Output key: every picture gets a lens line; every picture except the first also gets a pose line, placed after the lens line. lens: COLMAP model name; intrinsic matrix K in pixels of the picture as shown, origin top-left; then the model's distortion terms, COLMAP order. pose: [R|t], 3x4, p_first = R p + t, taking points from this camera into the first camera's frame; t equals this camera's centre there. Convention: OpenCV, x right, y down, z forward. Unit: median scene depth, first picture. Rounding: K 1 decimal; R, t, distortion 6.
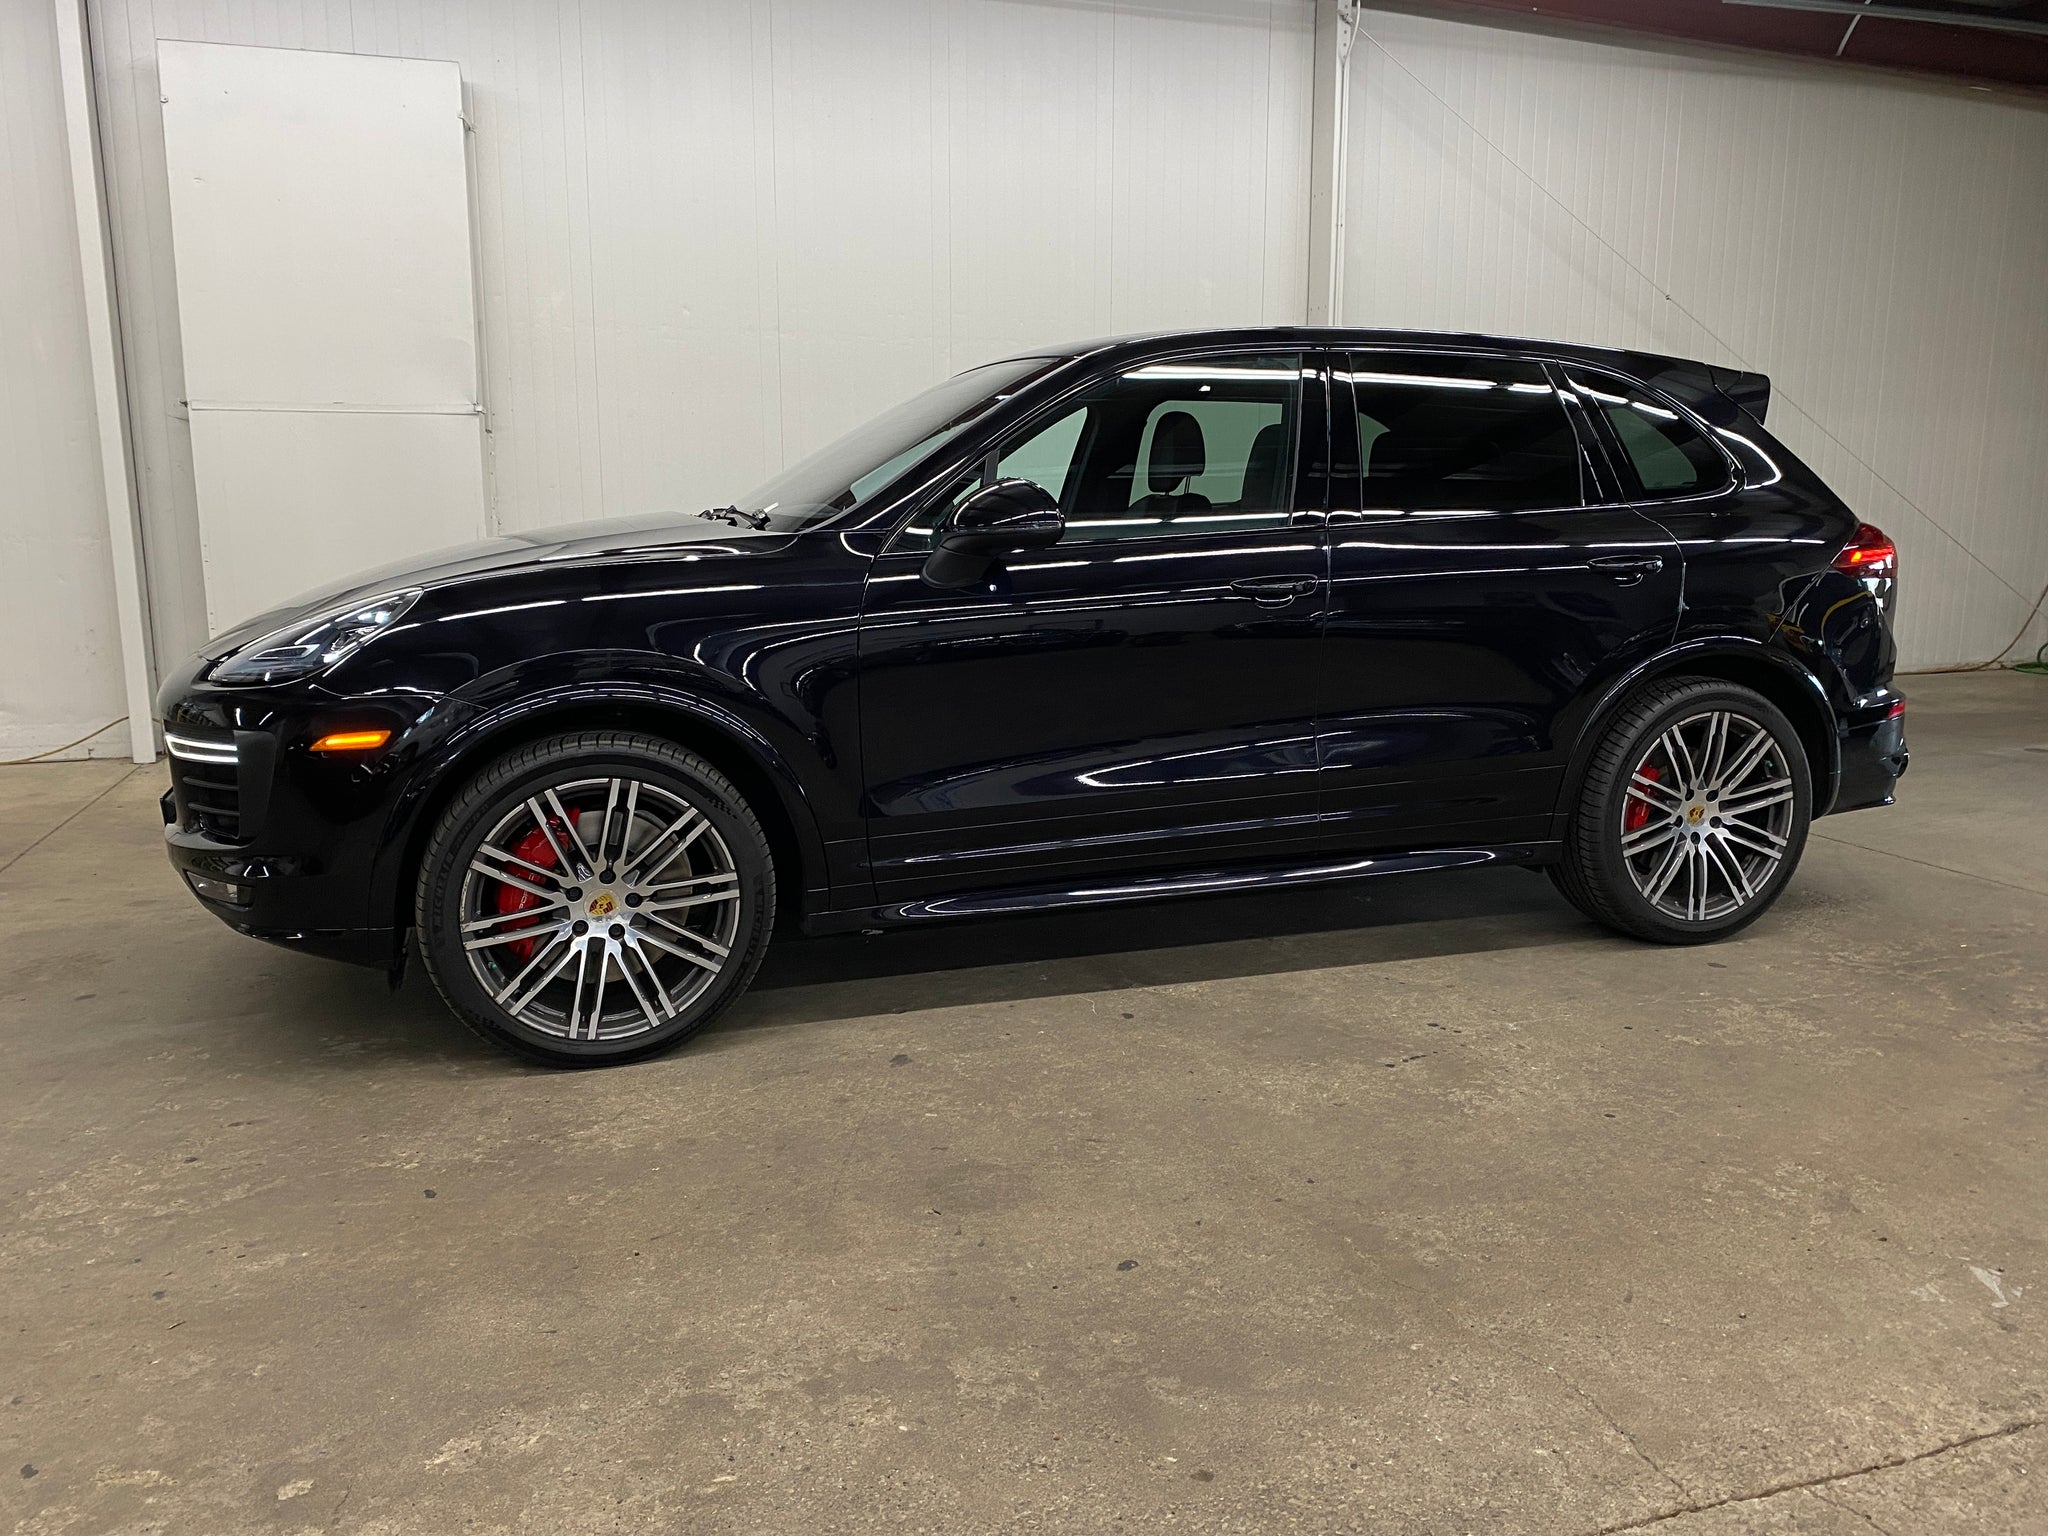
lens RADIAL K [[1584.3, 0, 1020.4], [0, 1584.3, 753.6], [0, 0, 1]] dist [0.021215, -0.018559]
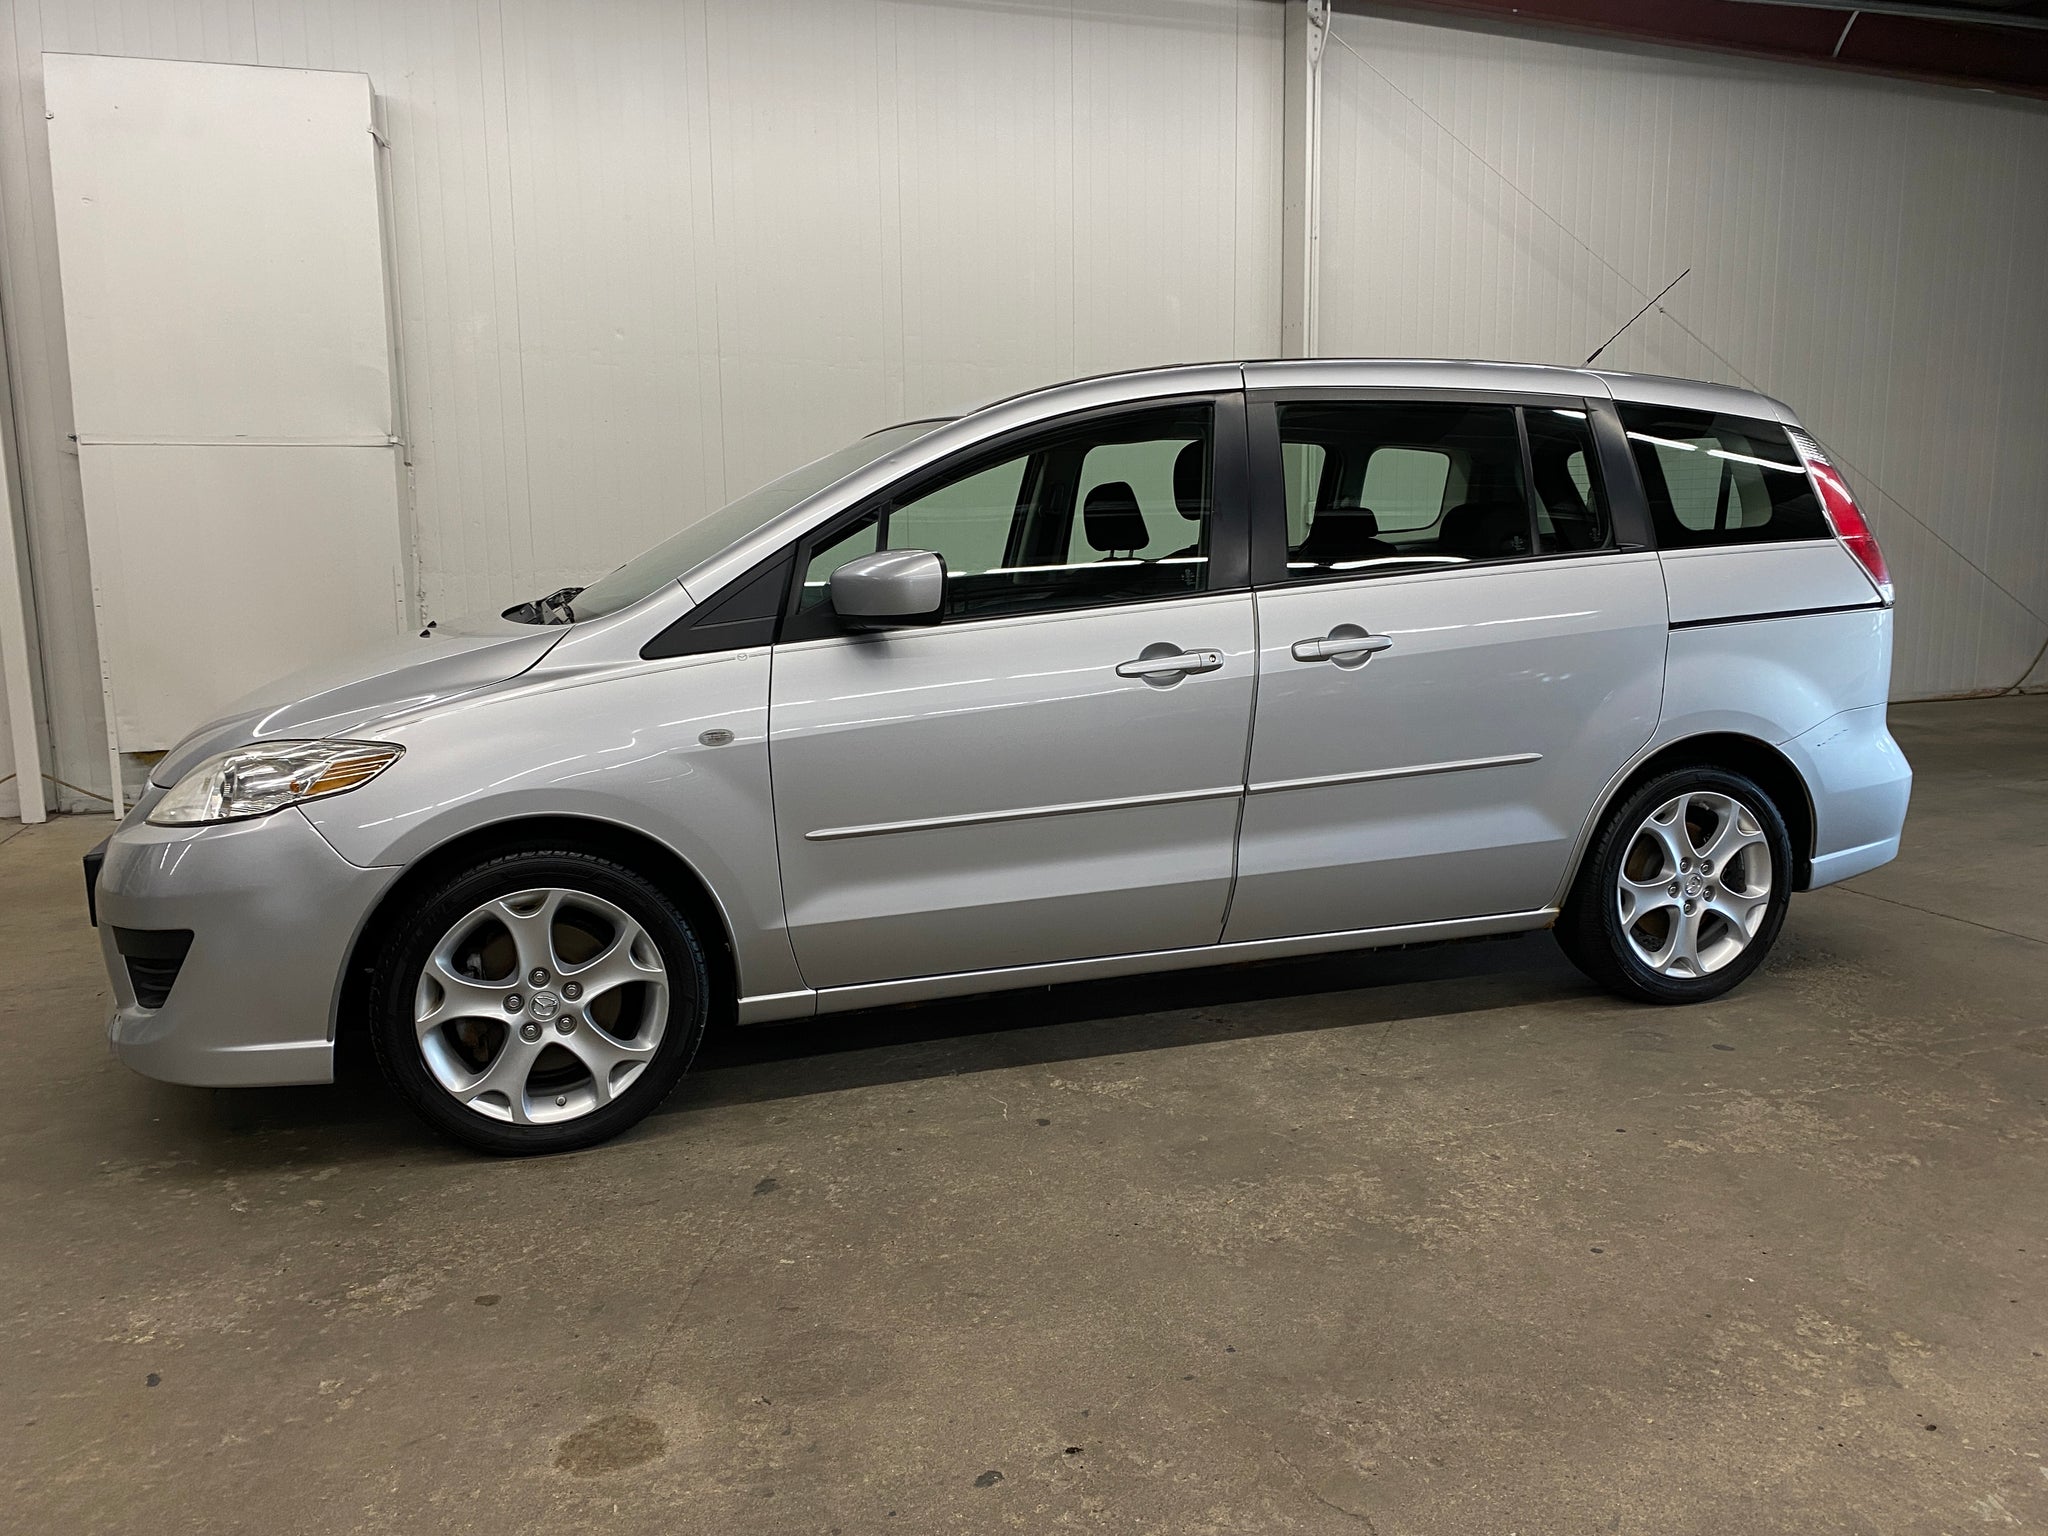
lens RADIAL K [[1584.3, 0, 1026.4], [0, 1584.3, 750.3], [0, 0, 1]] dist [0.021215, -0.018559]
pose [[0.999928, -0.011867, -0.001892, 0.073407], [0.011823, 0.999693, -0.021781, -0.021223], [0.002150, 0.021757, 0.999761, 0.152436]]
